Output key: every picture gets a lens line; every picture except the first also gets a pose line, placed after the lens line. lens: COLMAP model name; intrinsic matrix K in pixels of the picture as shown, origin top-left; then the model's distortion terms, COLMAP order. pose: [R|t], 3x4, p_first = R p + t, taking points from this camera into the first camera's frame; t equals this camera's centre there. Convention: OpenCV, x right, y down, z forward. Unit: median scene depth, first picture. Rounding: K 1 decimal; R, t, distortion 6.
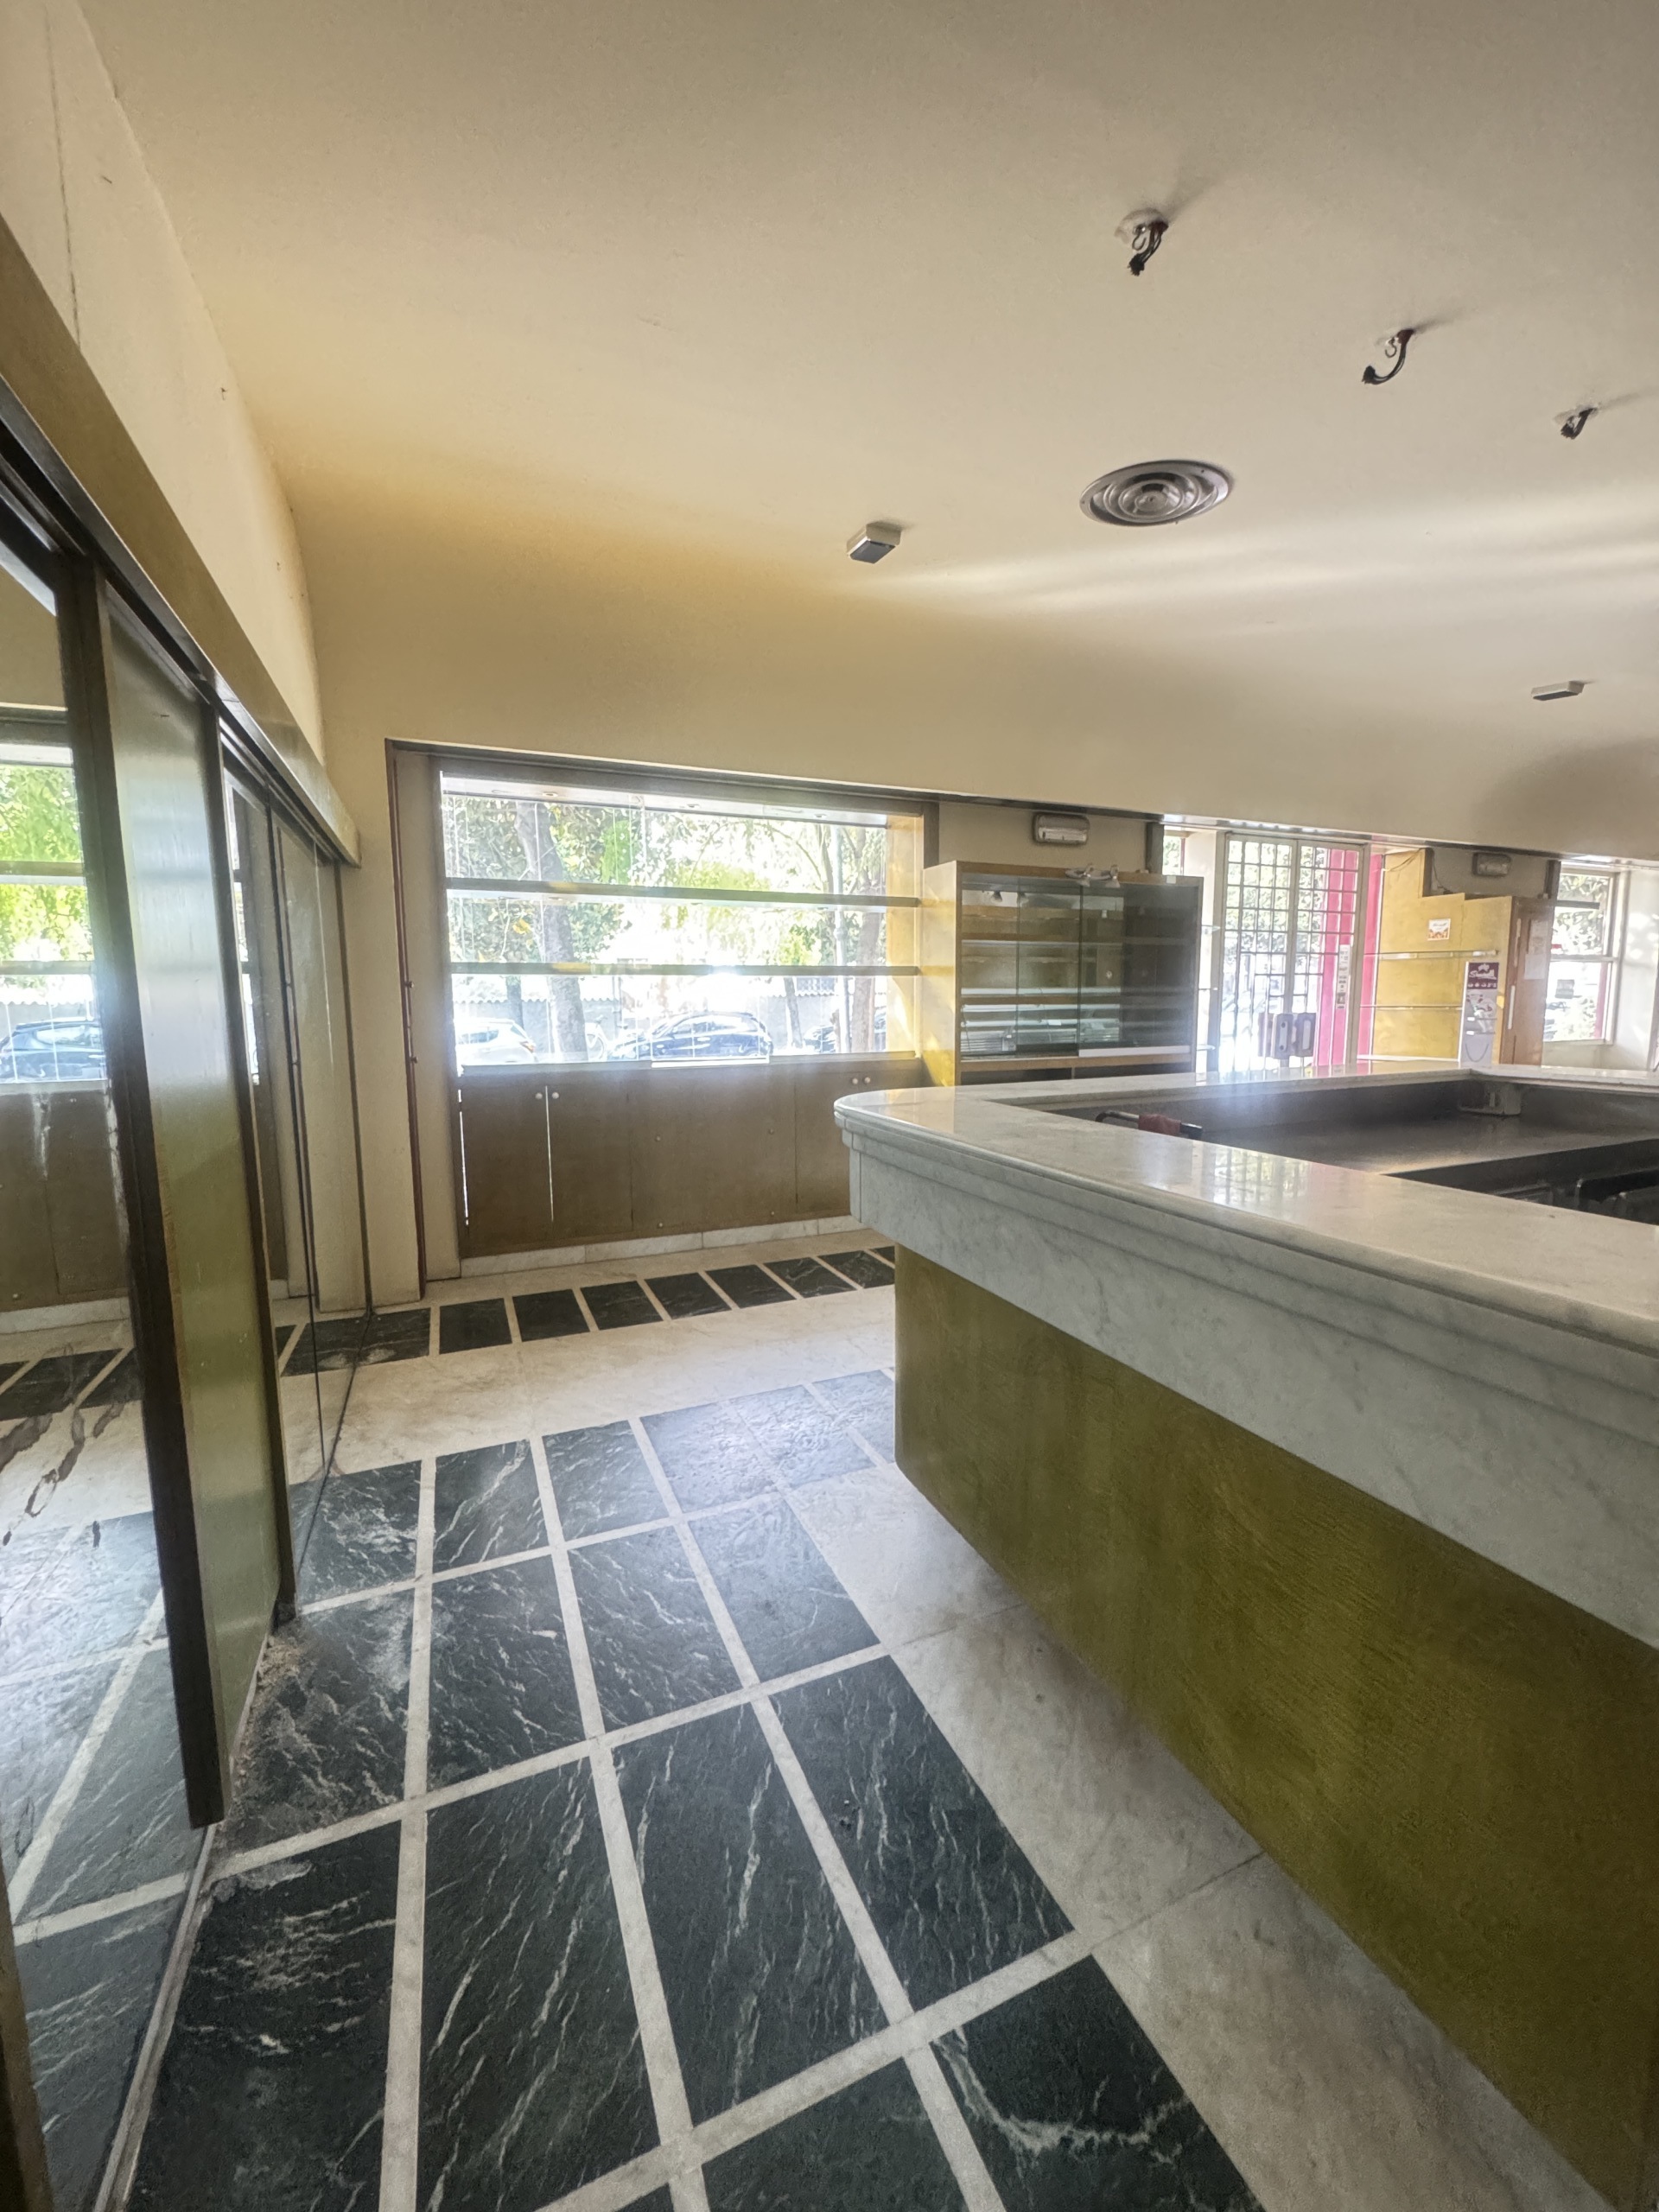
lens RADIAL K [[883.2, 0, 832.8], [0, 883.2, 1106.2], [0, 0, 1]] dist [-0.001946, -0.000089]
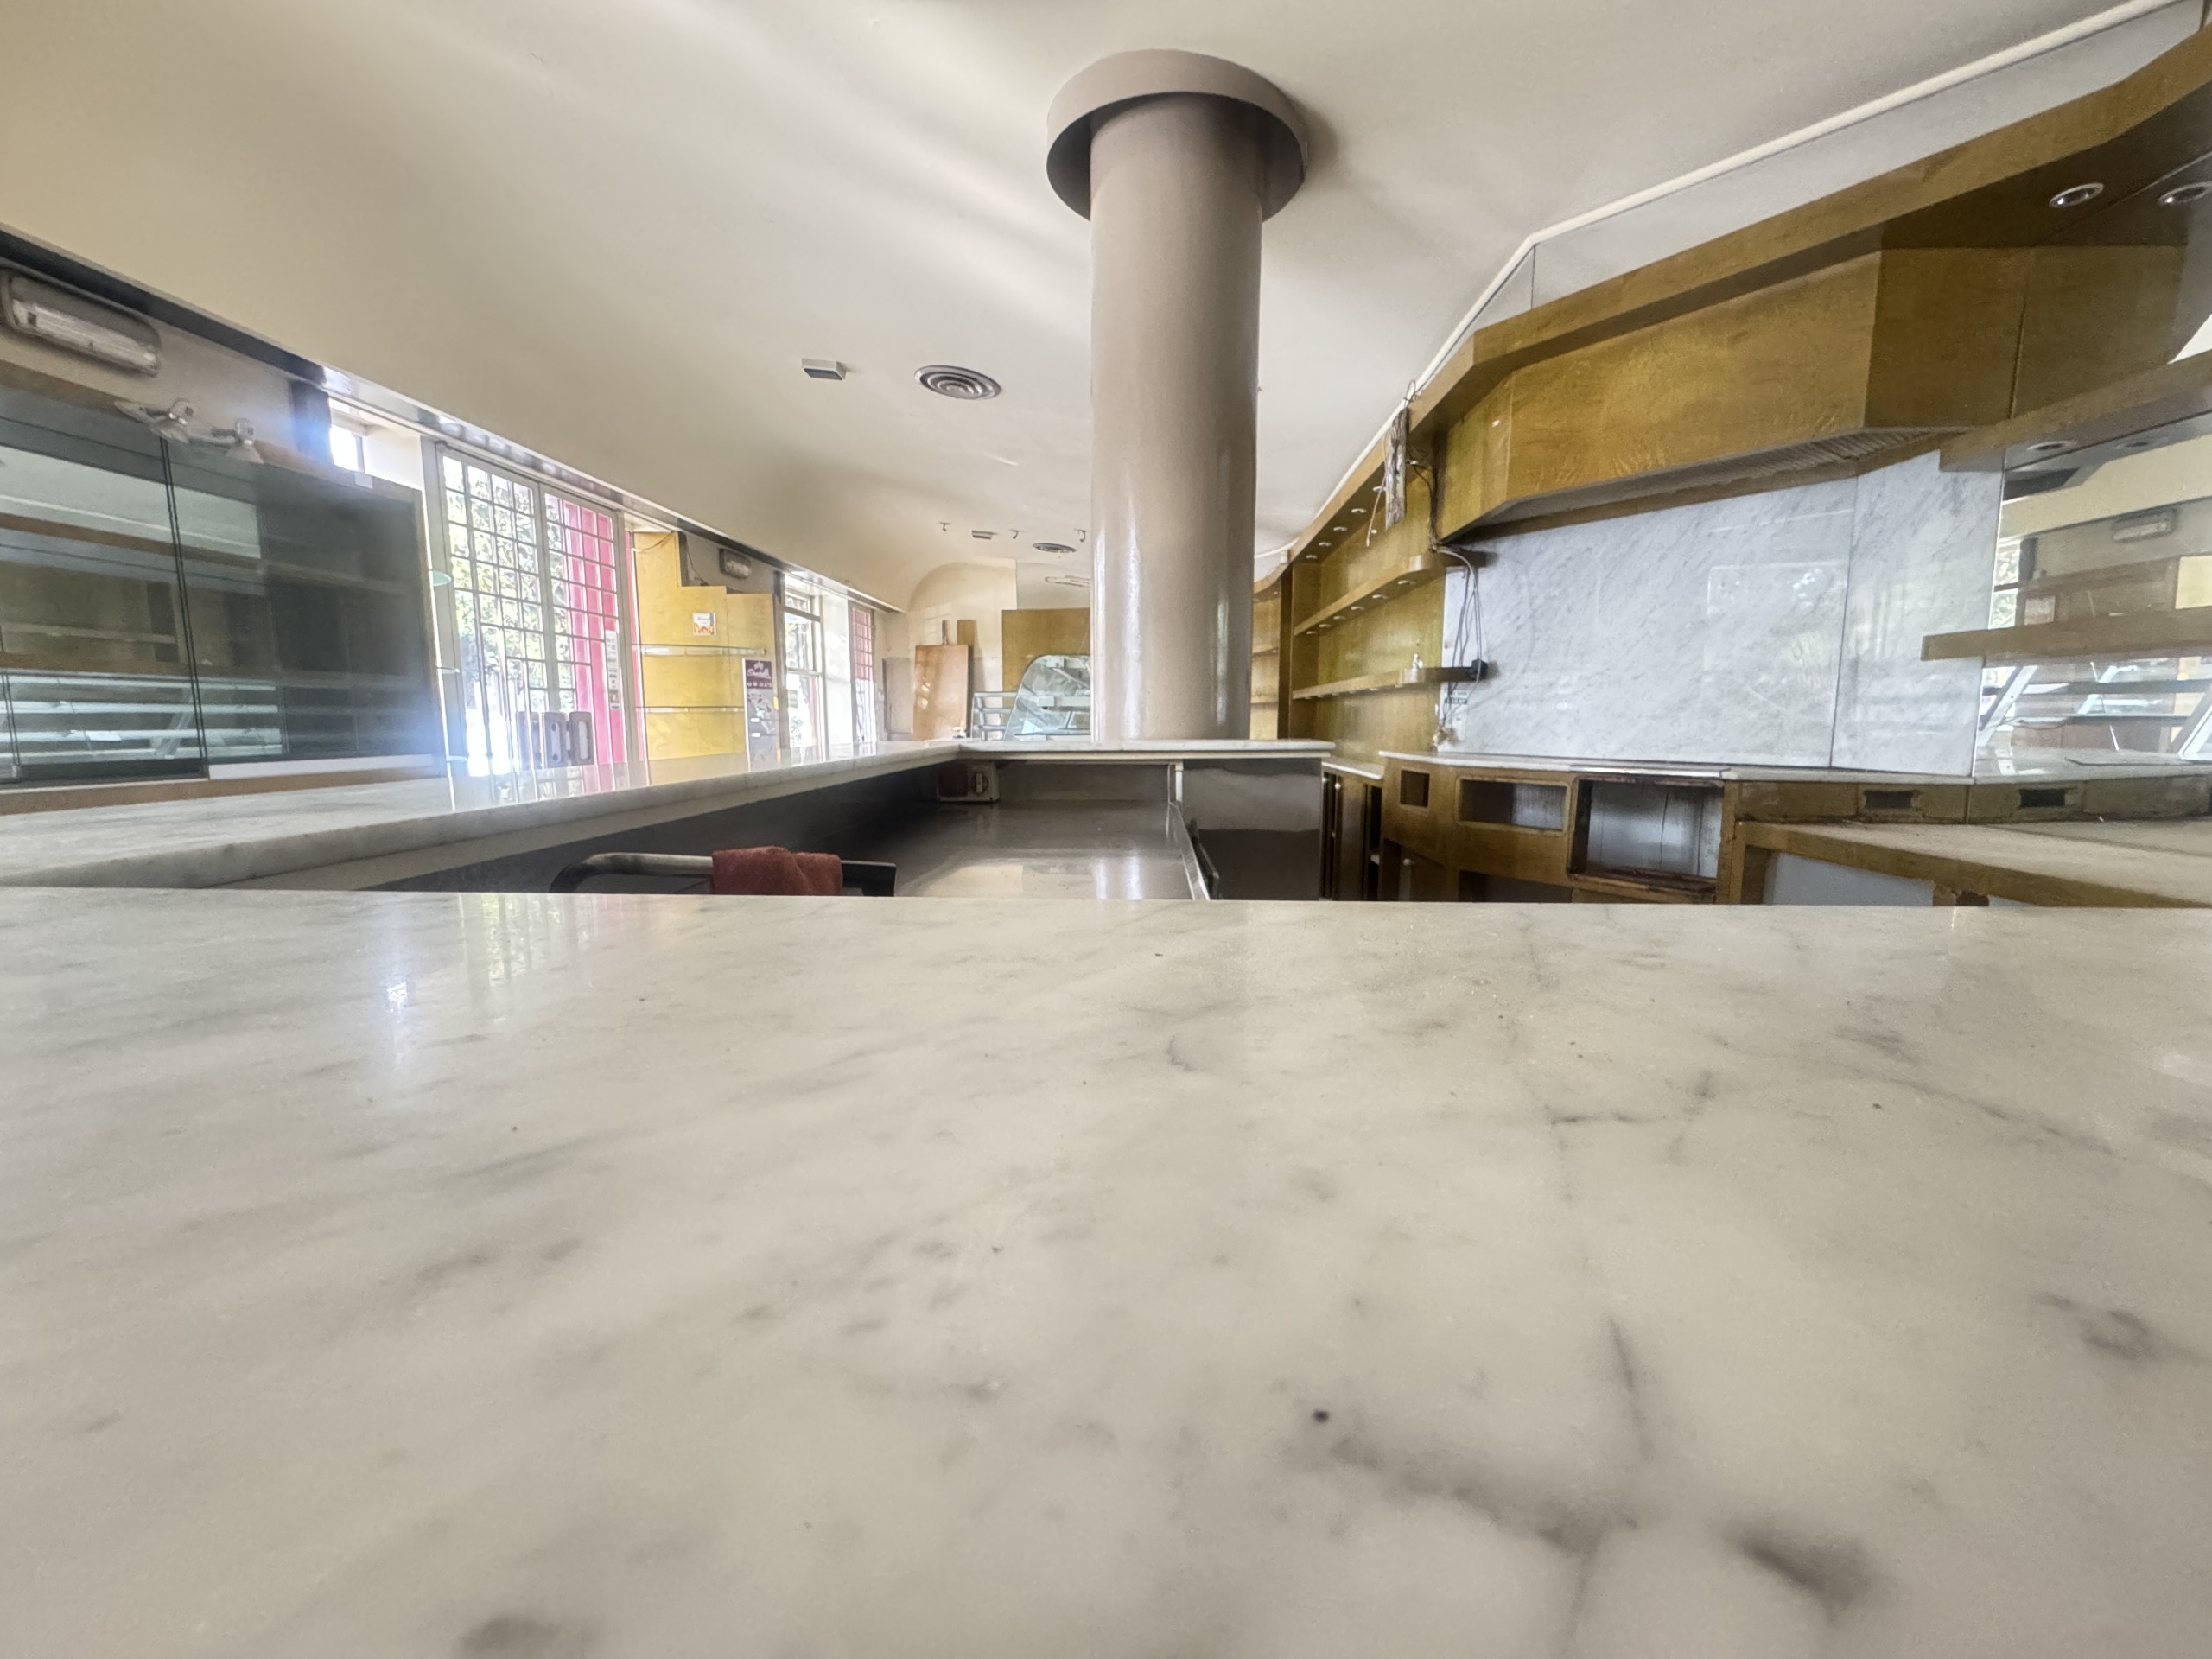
lens RADIAL K [[886.4, 0, 1106.0], [0, 886.4, 829.5], [0, 0, 1]] dist [-0.000938, -0.000174]
pose [[0.446152, -0.102772, 0.889037, 0.042118], [0.106396, 0.992431, 0.061331, -0.001327], [-0.888611, 0.067227, 0.453709, 0.268283]]
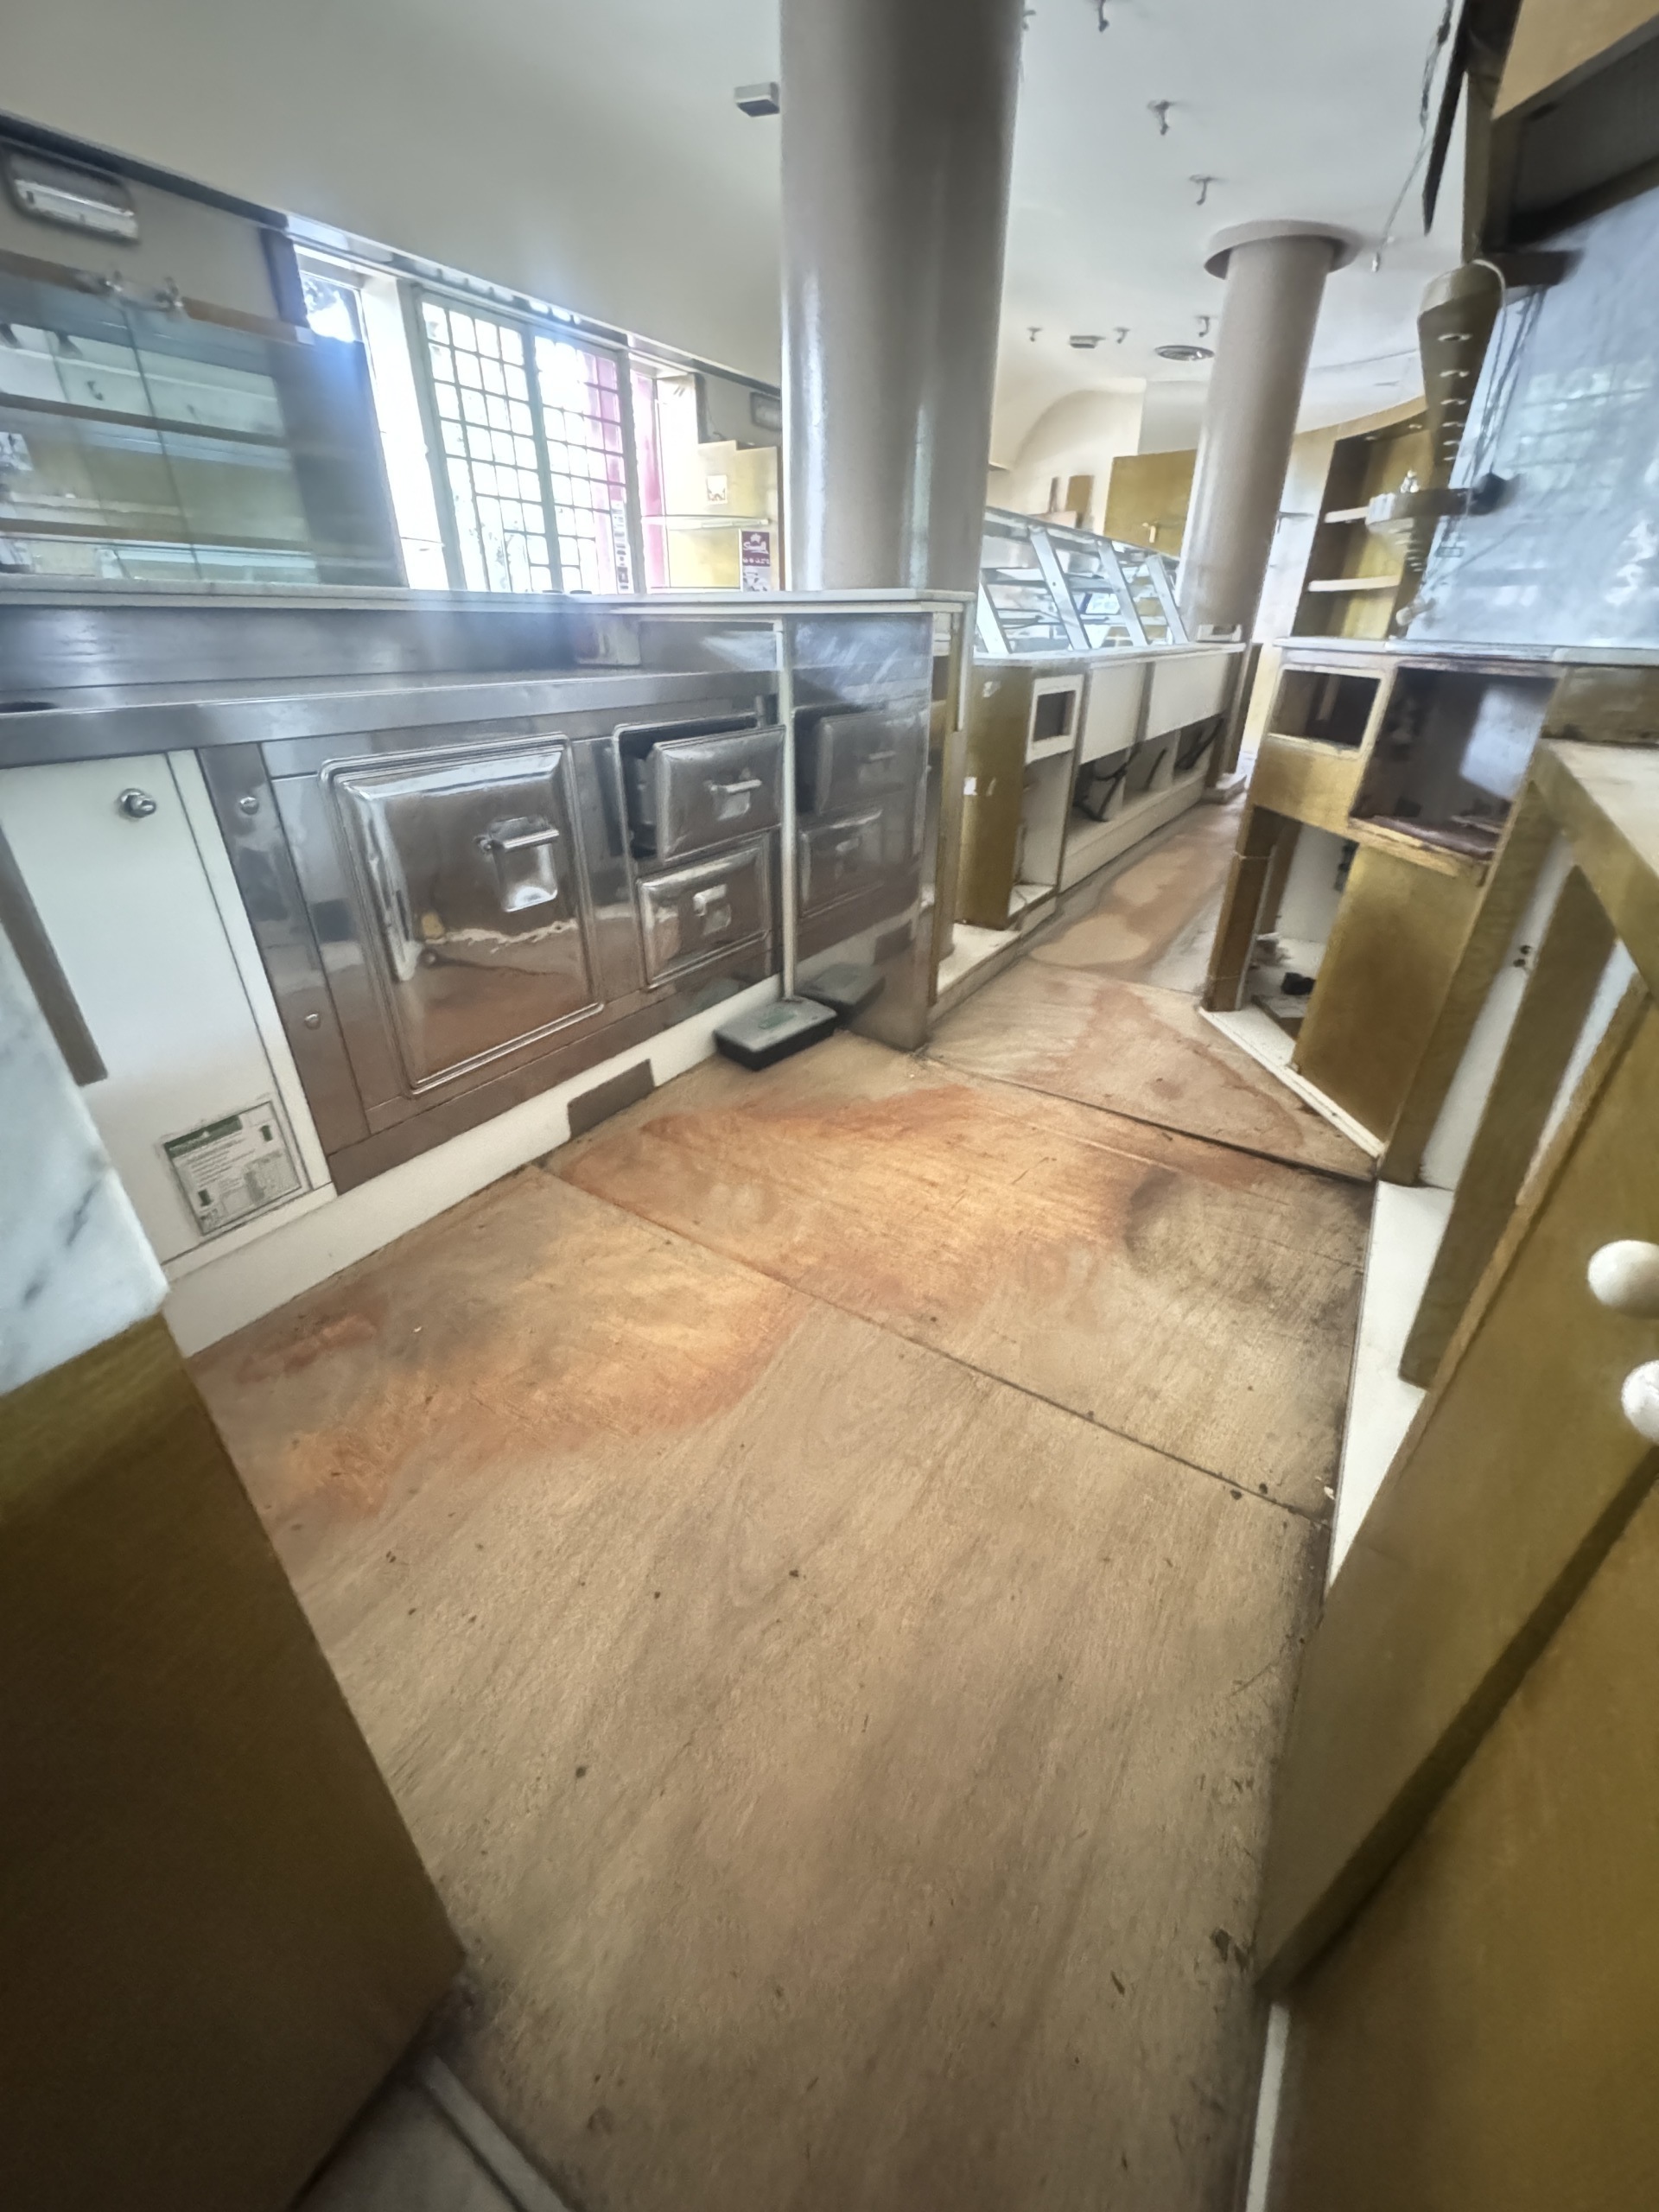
lens RADIAL K [[883.2, 0, 832.8], [0, 883.2, 1106.2], [0, 0, 1]] dist [-0.001946, -0.000089]
pose [[0.823519, -0.257938, 0.505257, 0.212236], [0.052515, 0.921490, 0.384834, 0.038483], [-0.564853, -0.290385, 0.772411, 0.094570]]
